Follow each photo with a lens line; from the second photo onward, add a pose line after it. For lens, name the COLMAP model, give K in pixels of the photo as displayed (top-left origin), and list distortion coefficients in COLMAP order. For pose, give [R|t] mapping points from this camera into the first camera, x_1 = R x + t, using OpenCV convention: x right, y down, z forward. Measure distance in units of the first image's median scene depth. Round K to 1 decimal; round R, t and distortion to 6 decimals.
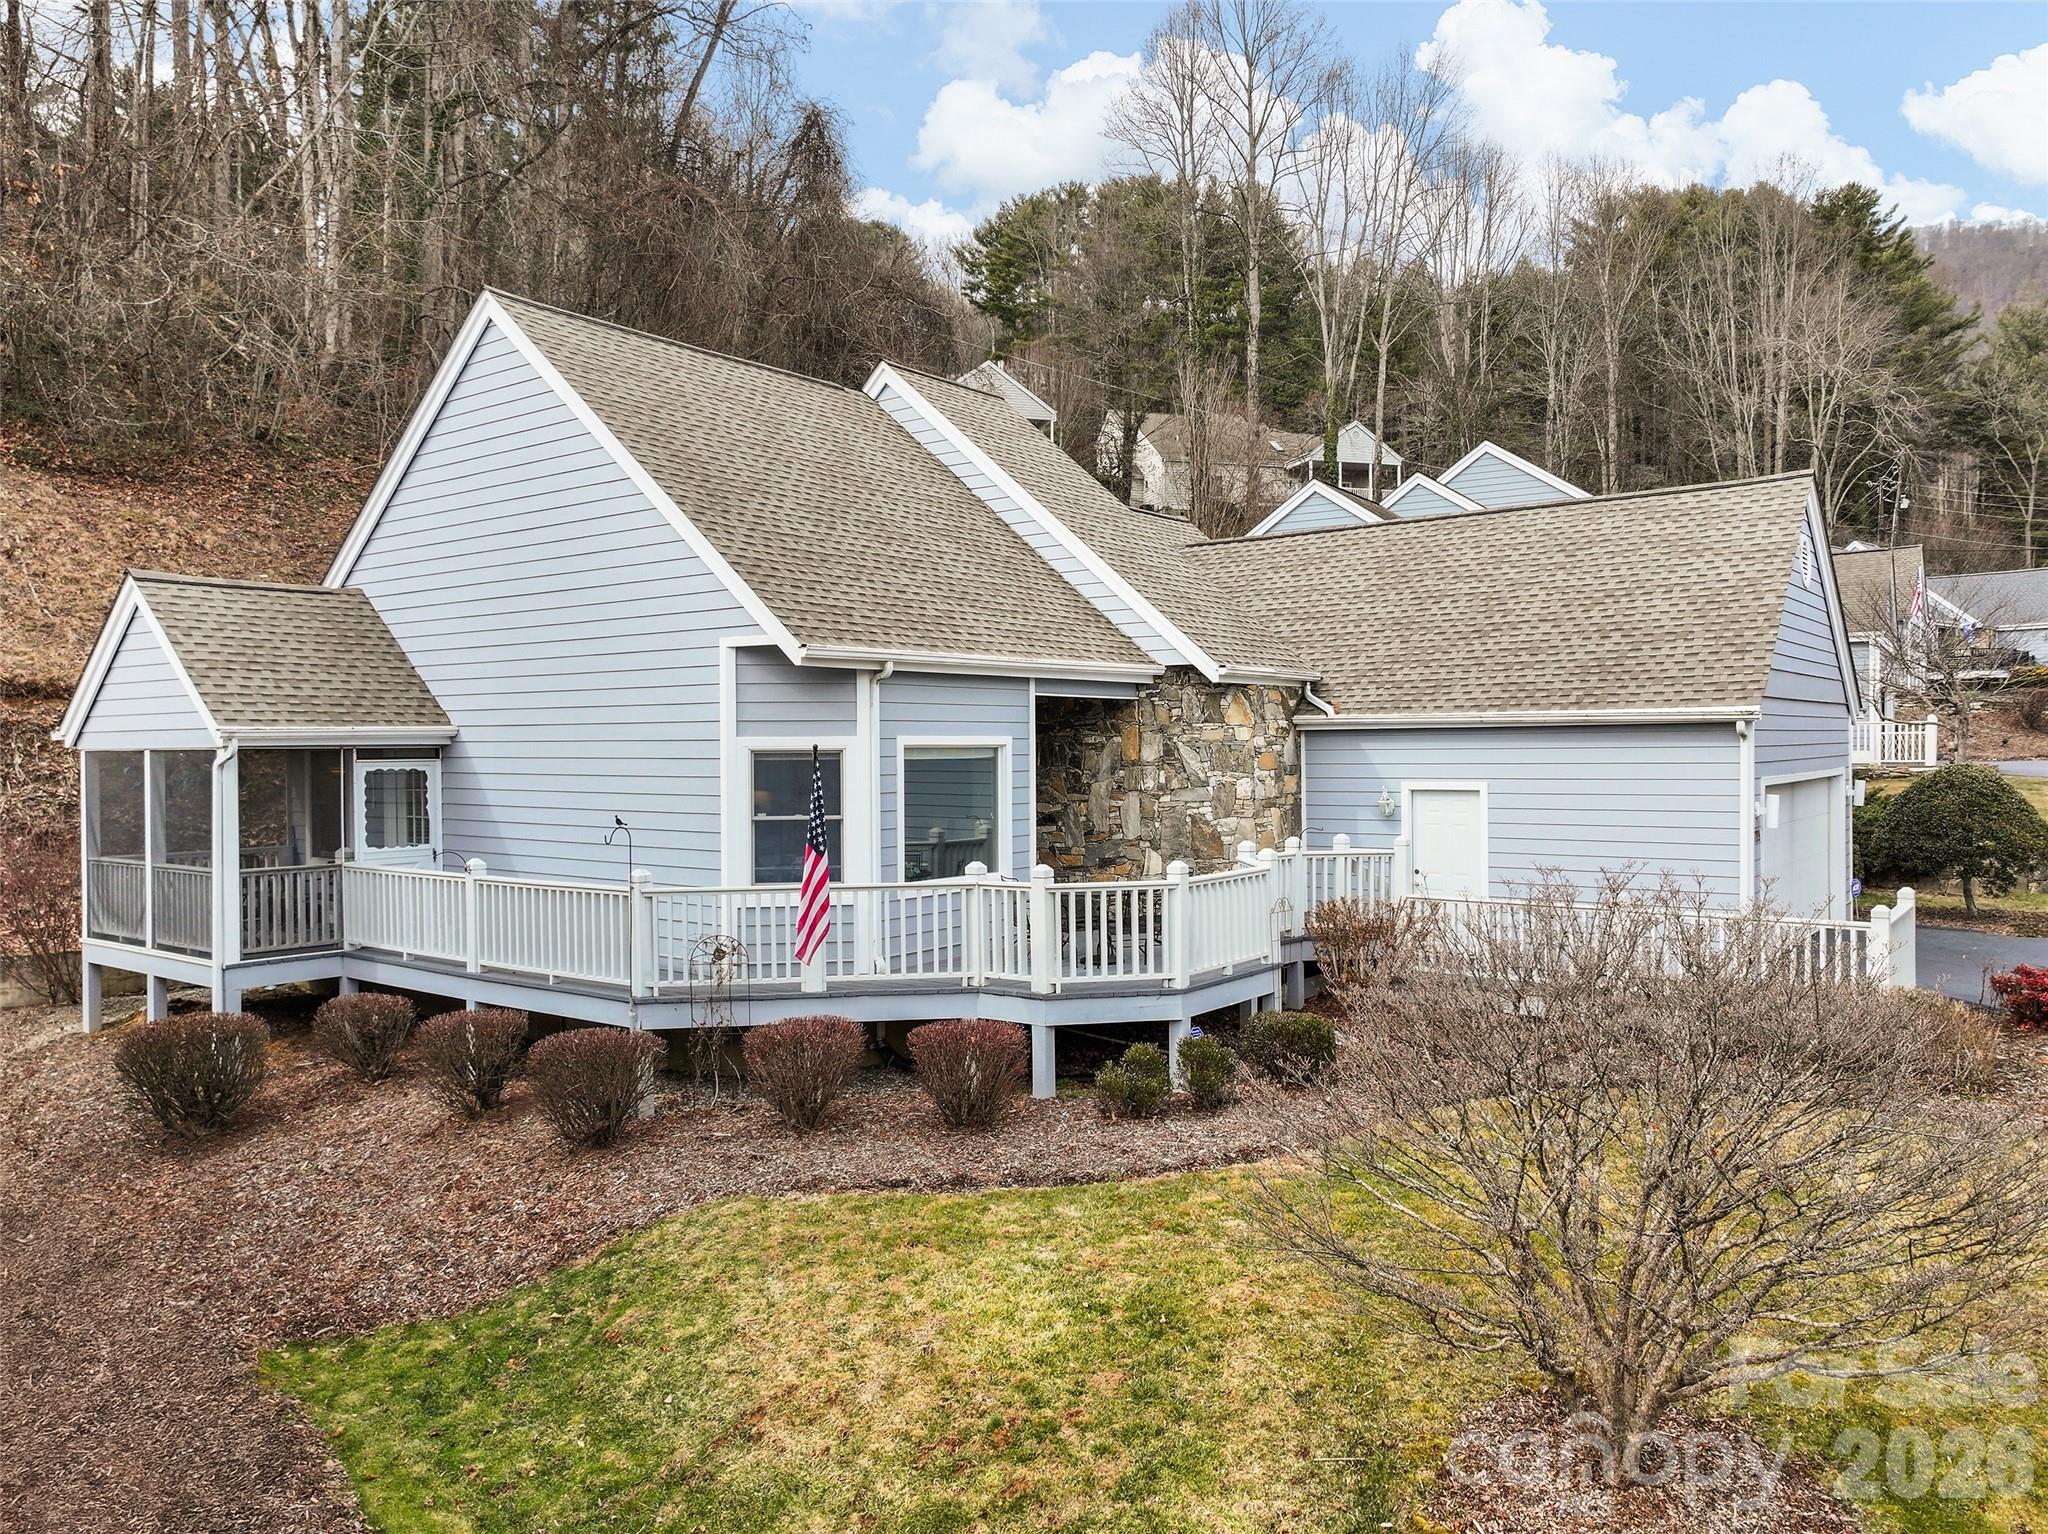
lens RADIAL K [[1424.9, 0, 1024.0], [0, 1424.9, 767.0], [0, 0, 1]] dist [0.027176, -0.000950]
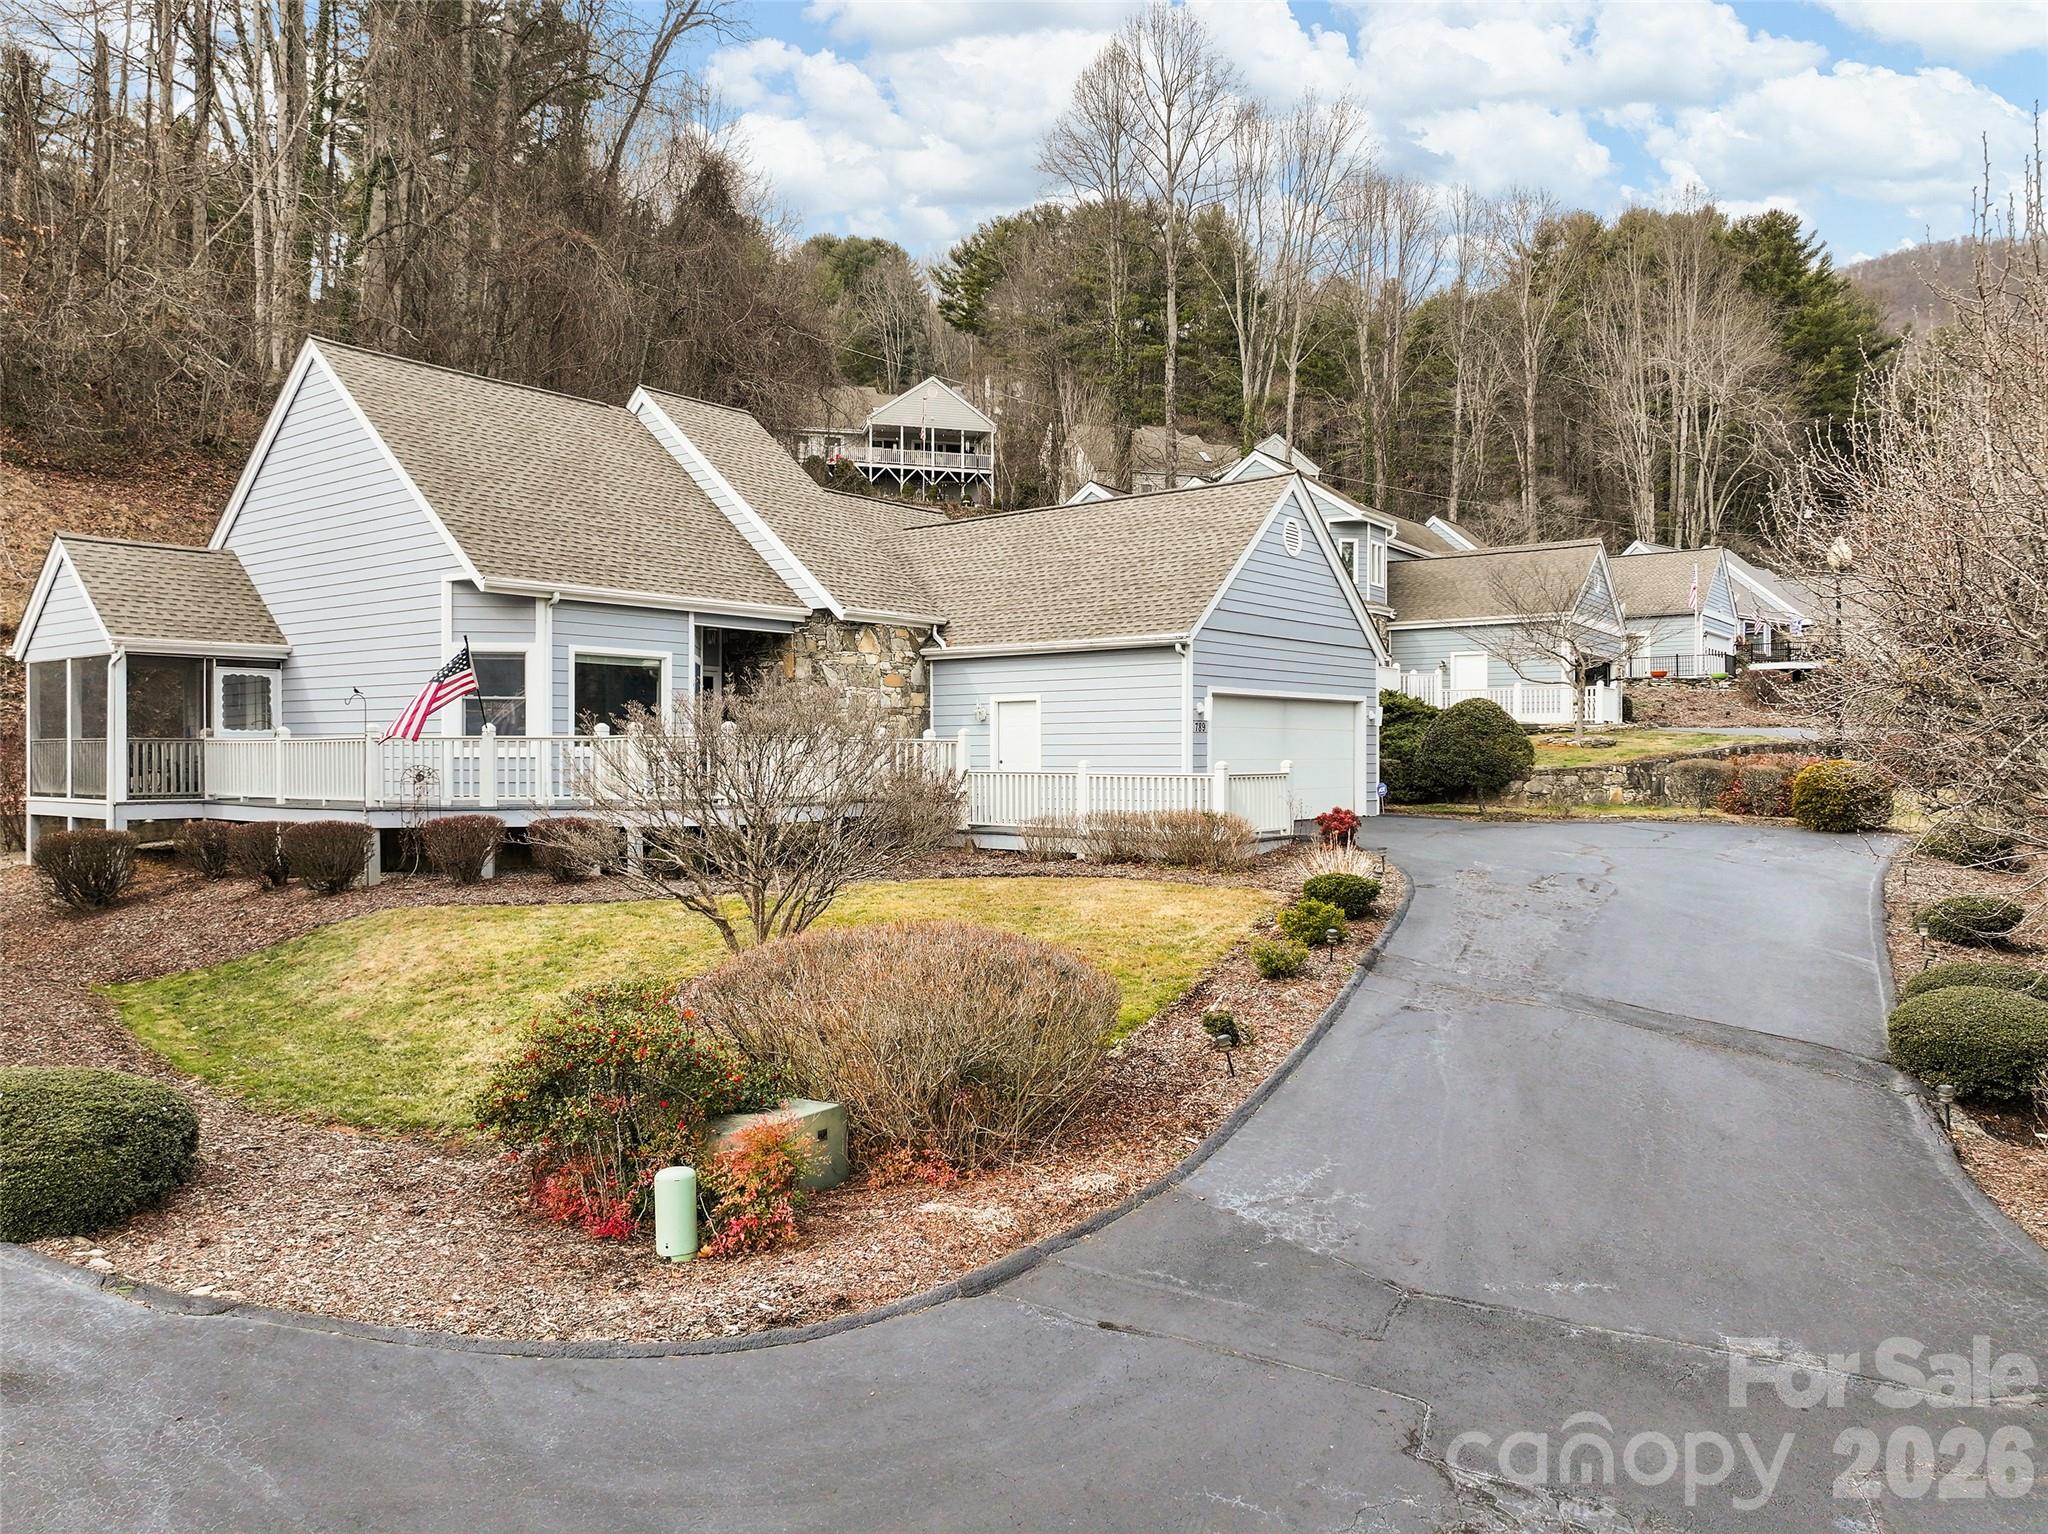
lens RADIAL K [[1427.9, 0, 1024.0], [0, 1427.9, 767.0], [0, 0, 1]] dist [0.008714, 0.029530]
pose [[0.999847, 0.007165, -0.015949, 0.330191], [-0.007293, 0.999941, -0.008025, 0.092064], [0.015891, 0.008140, 0.999841, -0.377680]]
